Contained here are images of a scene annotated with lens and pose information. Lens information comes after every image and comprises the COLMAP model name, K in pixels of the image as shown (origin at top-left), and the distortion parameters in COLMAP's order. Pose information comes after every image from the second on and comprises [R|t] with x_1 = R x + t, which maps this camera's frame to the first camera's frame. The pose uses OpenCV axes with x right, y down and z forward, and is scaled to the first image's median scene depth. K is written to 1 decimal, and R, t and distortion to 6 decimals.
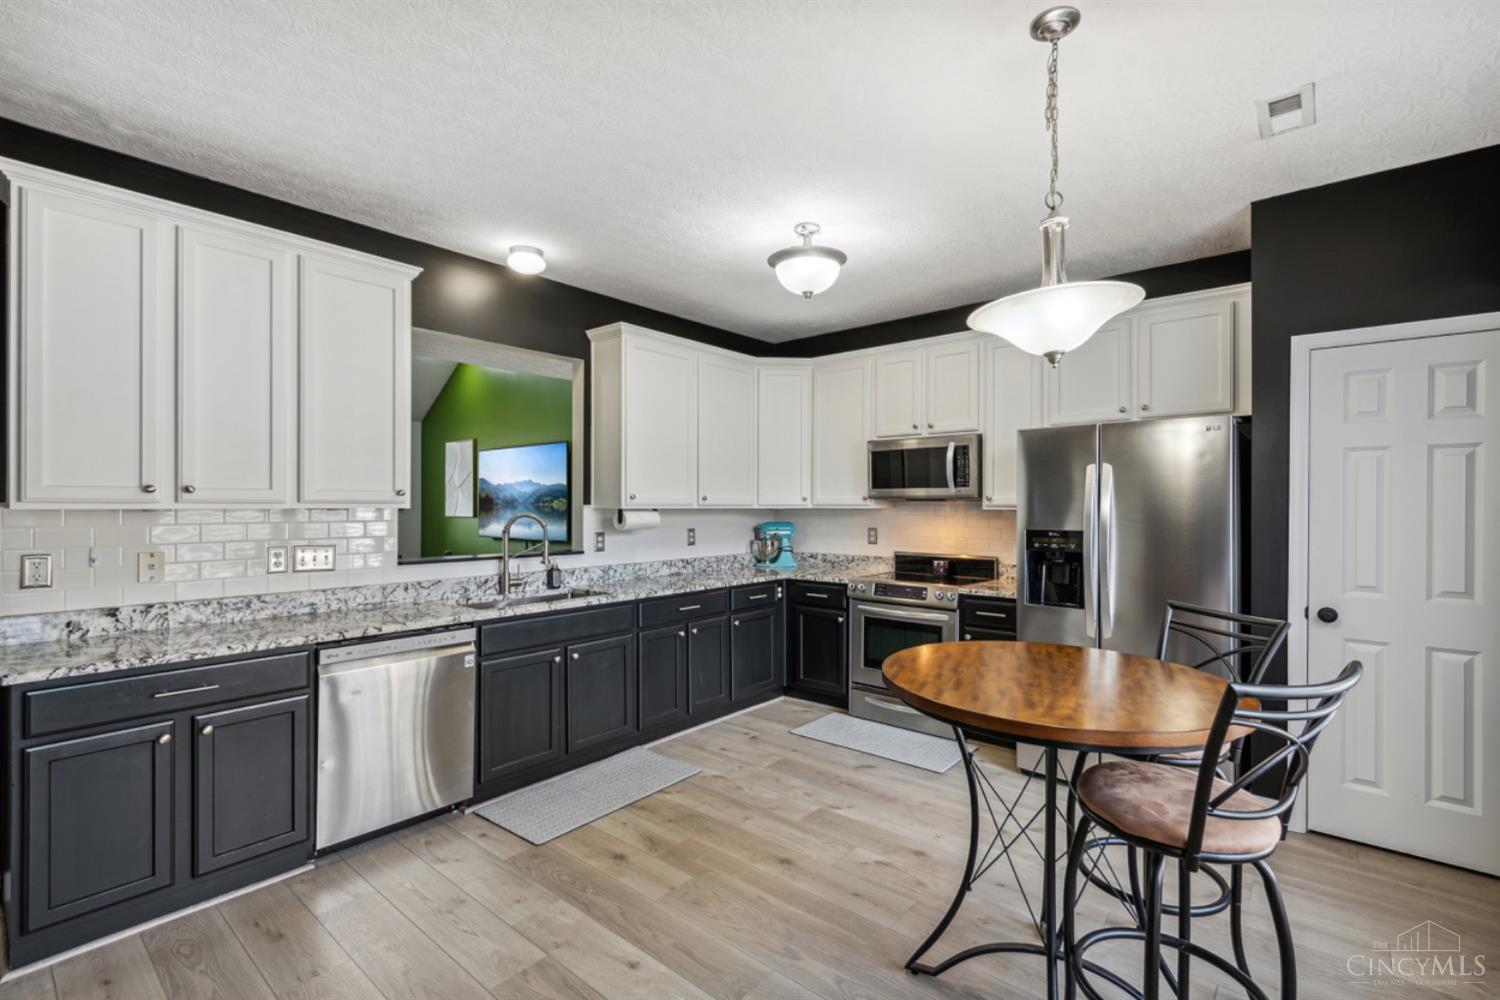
lens RADIAL K [[686.6, 0, 760.8], [0, 686.6, 497.5], [0, 0, 1]] dist [0.022044, -0.000292]
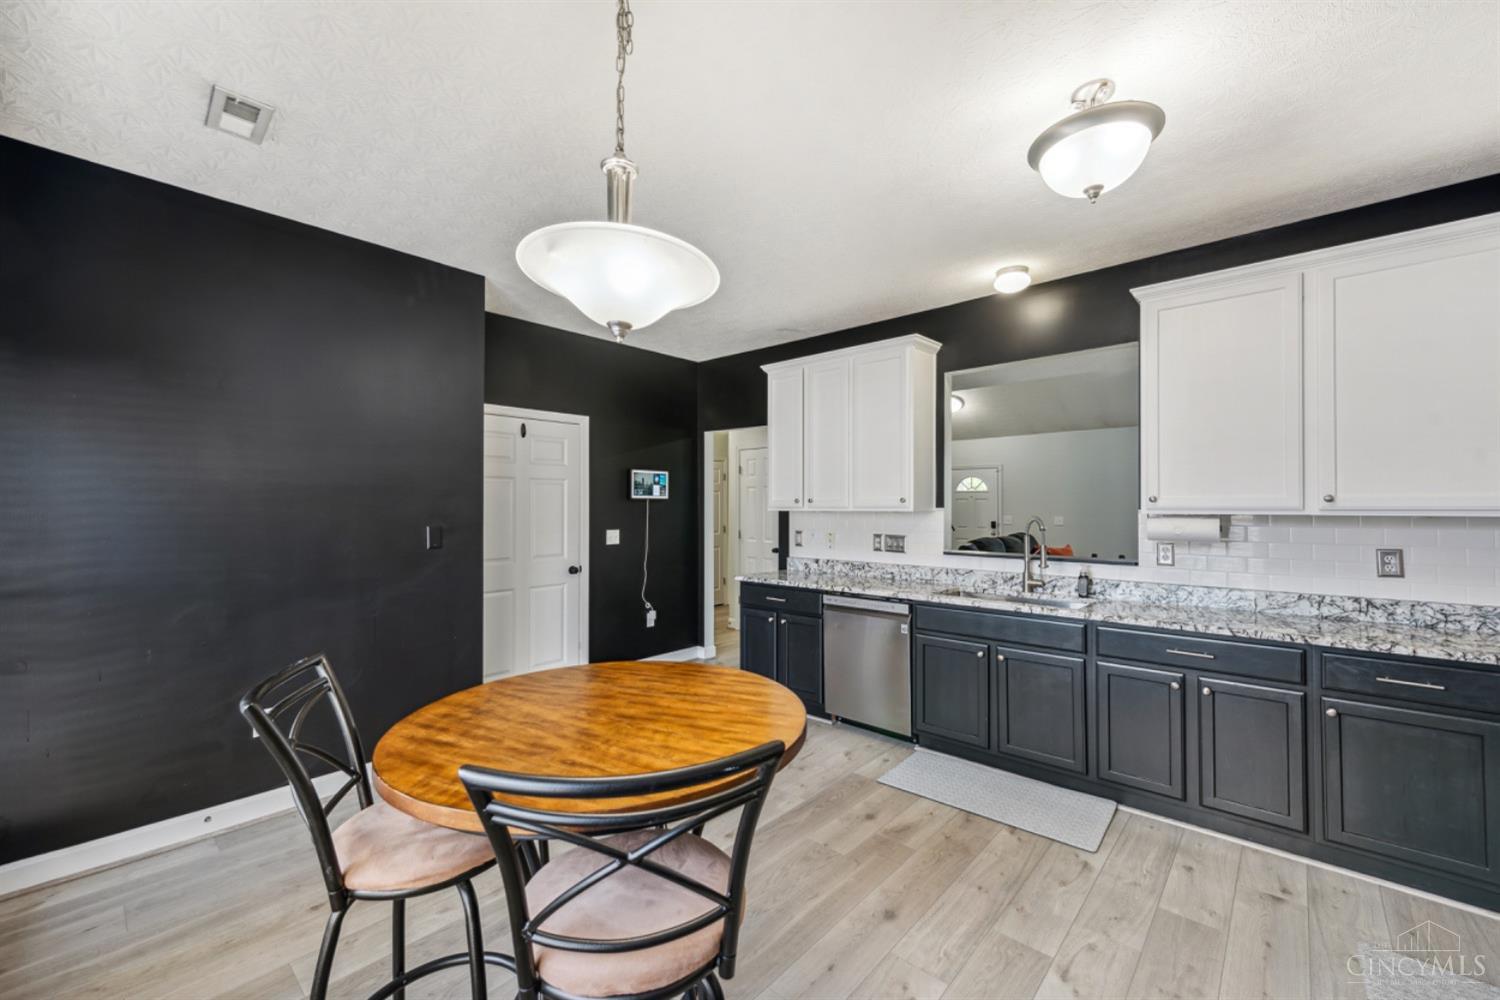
lens RADIAL K [[613.2, 0, 761.5], [0, 613.2, 509.9], [0, 0, 1]] dist [0.012227, -0.004383]
pose [[-0.045837, 0.000821, -0.998949, 0.710713], [0.008333, 0.999965, 0.000439, 0.010518], [0.998914, -0.008304, -0.045842, 0.758562]]
